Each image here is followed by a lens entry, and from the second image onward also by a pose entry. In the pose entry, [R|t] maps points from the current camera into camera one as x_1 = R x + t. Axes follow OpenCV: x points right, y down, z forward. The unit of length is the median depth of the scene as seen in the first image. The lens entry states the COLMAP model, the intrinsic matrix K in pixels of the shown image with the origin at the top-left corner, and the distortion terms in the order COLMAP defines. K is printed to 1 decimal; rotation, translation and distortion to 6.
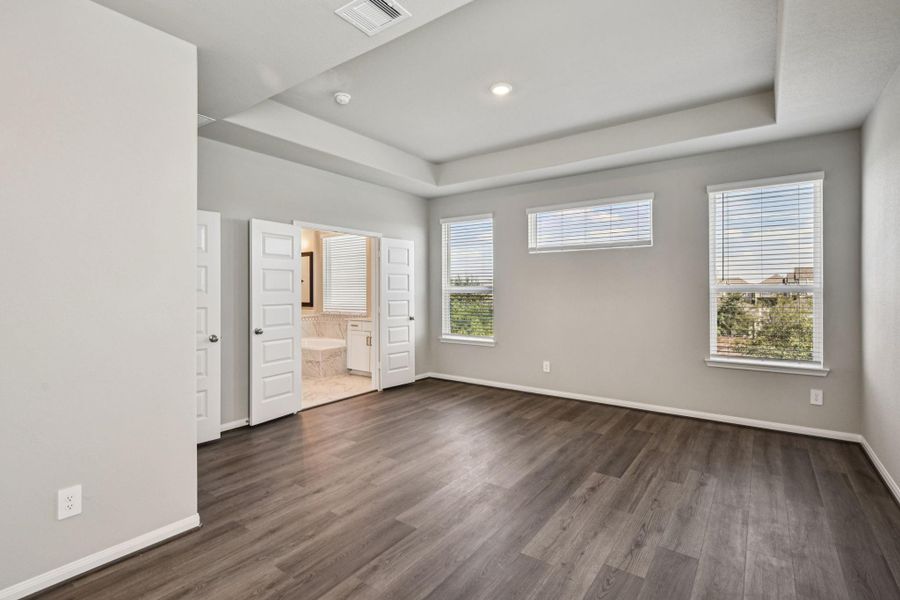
lens RADIAL K [[409.4, 0, 451.8], [0, 409.4, 302.8], [0, 0, 1]] dist [-0.005139, -0.000318]
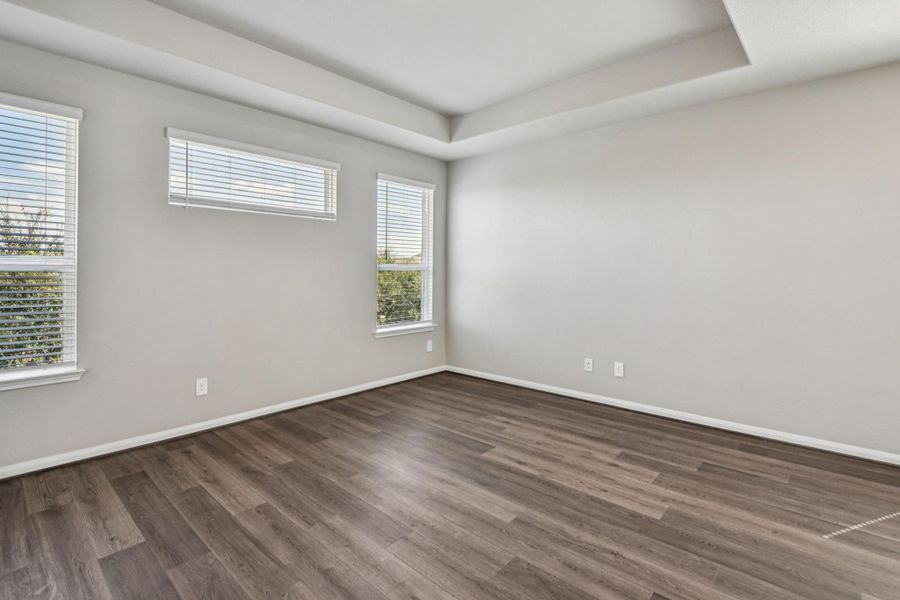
lens RADIAL K [[409.4, 0, 470.6], [0, 409.4, 276.3], [0, 0, 1]] dist [-0.005139, -0.000318]
pose [[0.131567, -0.008711, 0.991269, -0.455890], [0.027745, 0.999602, 0.005102, -0.009062], [-0.990919, 0.026832, 0.131756, 0.666476]]
